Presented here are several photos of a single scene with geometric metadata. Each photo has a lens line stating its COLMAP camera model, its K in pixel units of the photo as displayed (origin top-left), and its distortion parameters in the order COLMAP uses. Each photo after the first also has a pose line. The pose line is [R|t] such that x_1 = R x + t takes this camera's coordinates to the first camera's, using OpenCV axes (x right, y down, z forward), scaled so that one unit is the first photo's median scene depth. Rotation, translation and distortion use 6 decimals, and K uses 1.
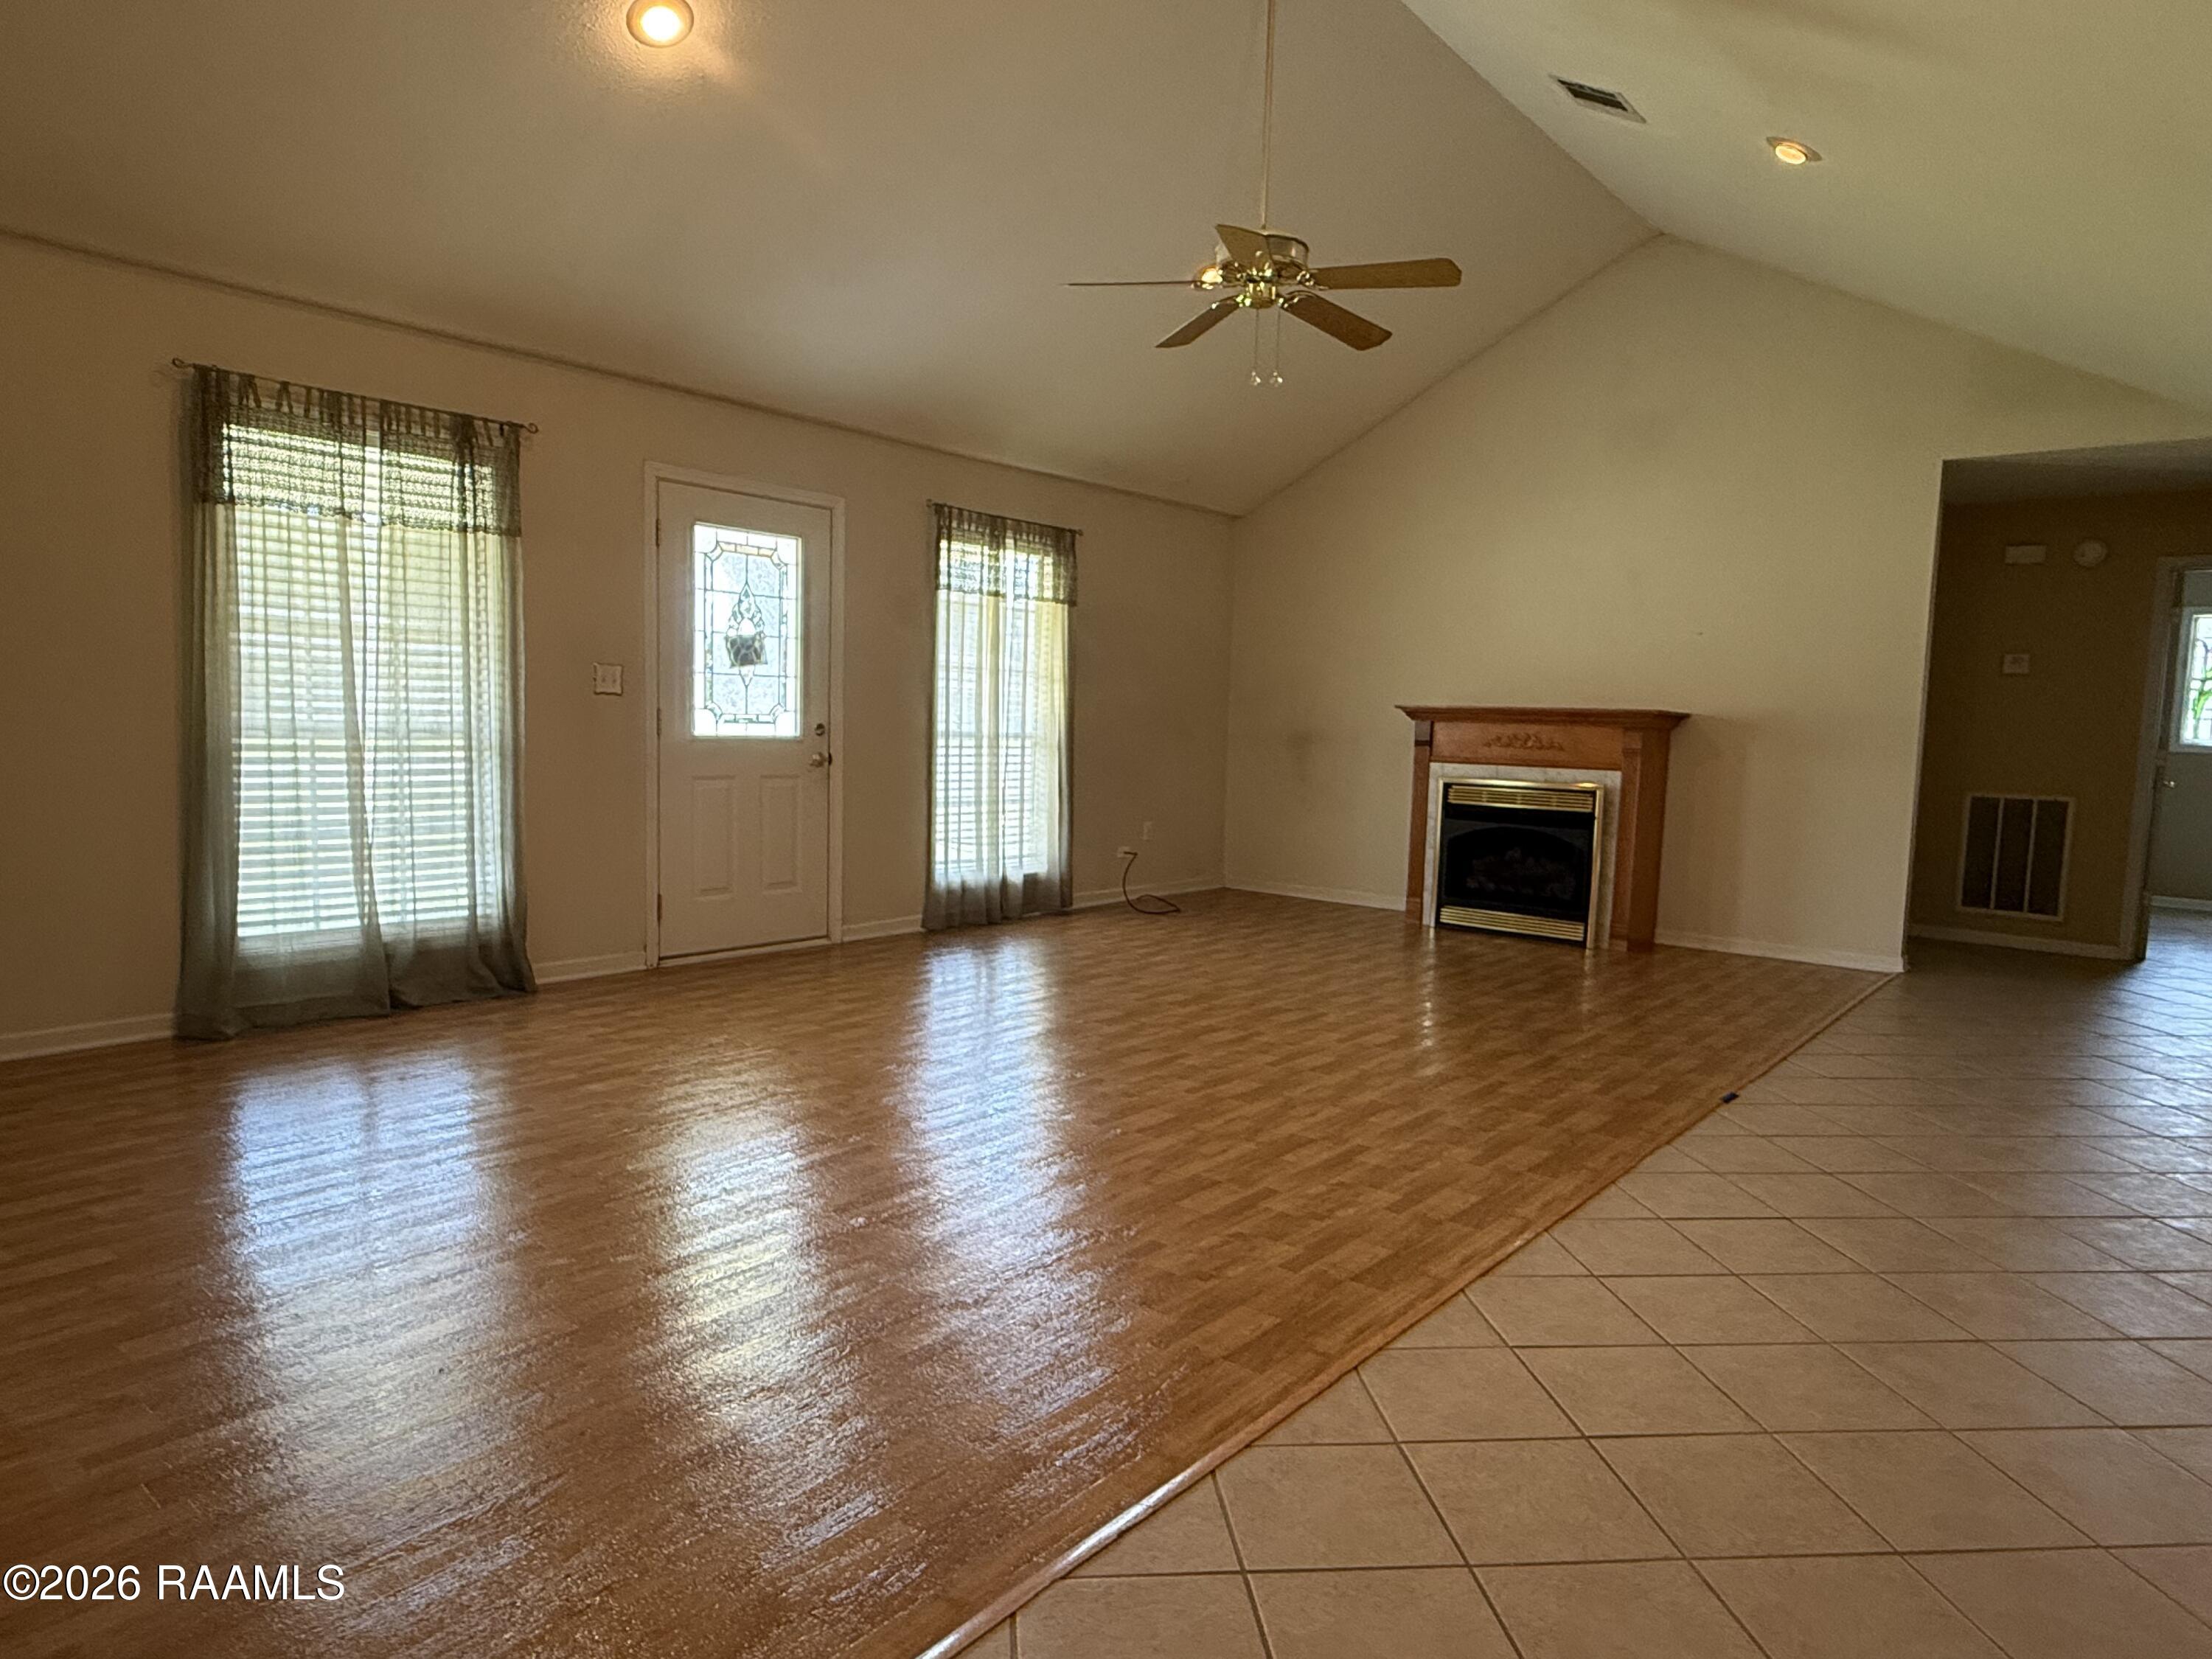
lens RADIAL K [[1346.6, 0, 1104.0], [0, 1346.6, 827.7], [0, 0, 1]] dist [0.016056, -0.001875]
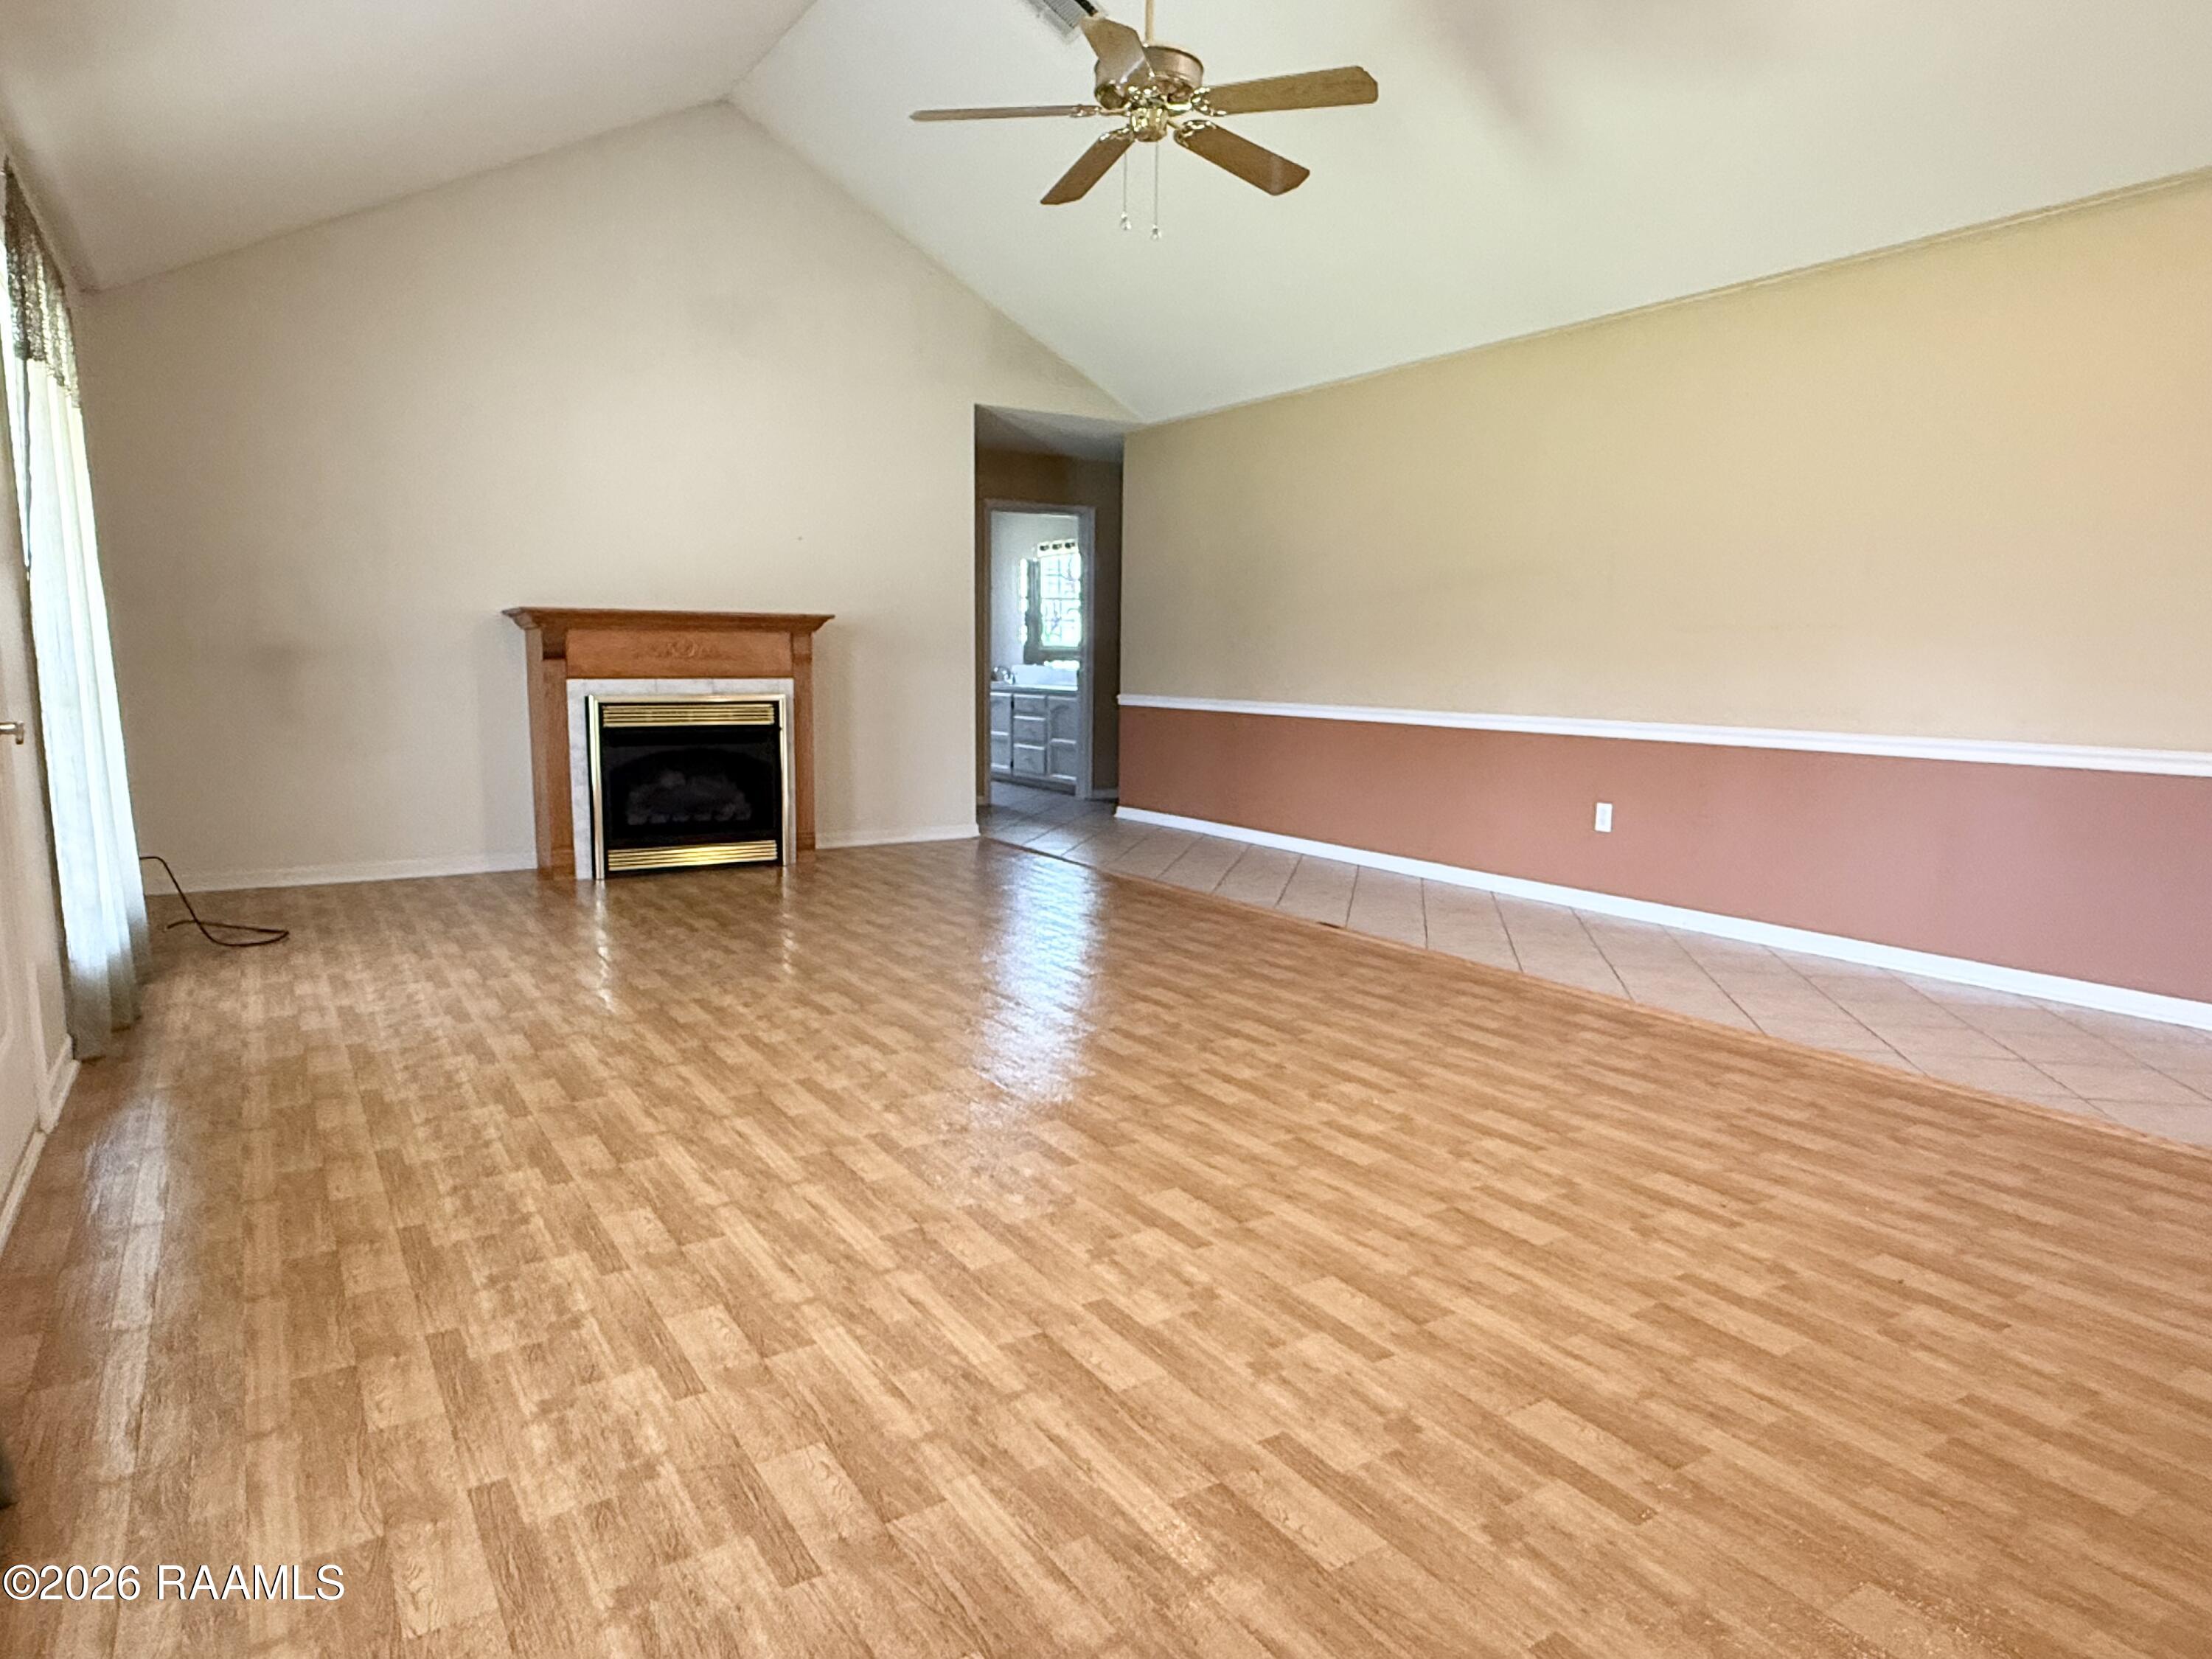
lens RADIAL K [[1346.6, 0, 1100.7], [0, 1346.6, 836.7], [0, 0, 1]] dist [0.016056, -0.001875]
pose [[0.307878, -0.153588, 0.938947, -0.460710], [0.079135, 0.987599, 0.135598, -0.042351], [-0.948129, 0.032556, 0.316214, 0.471343]]
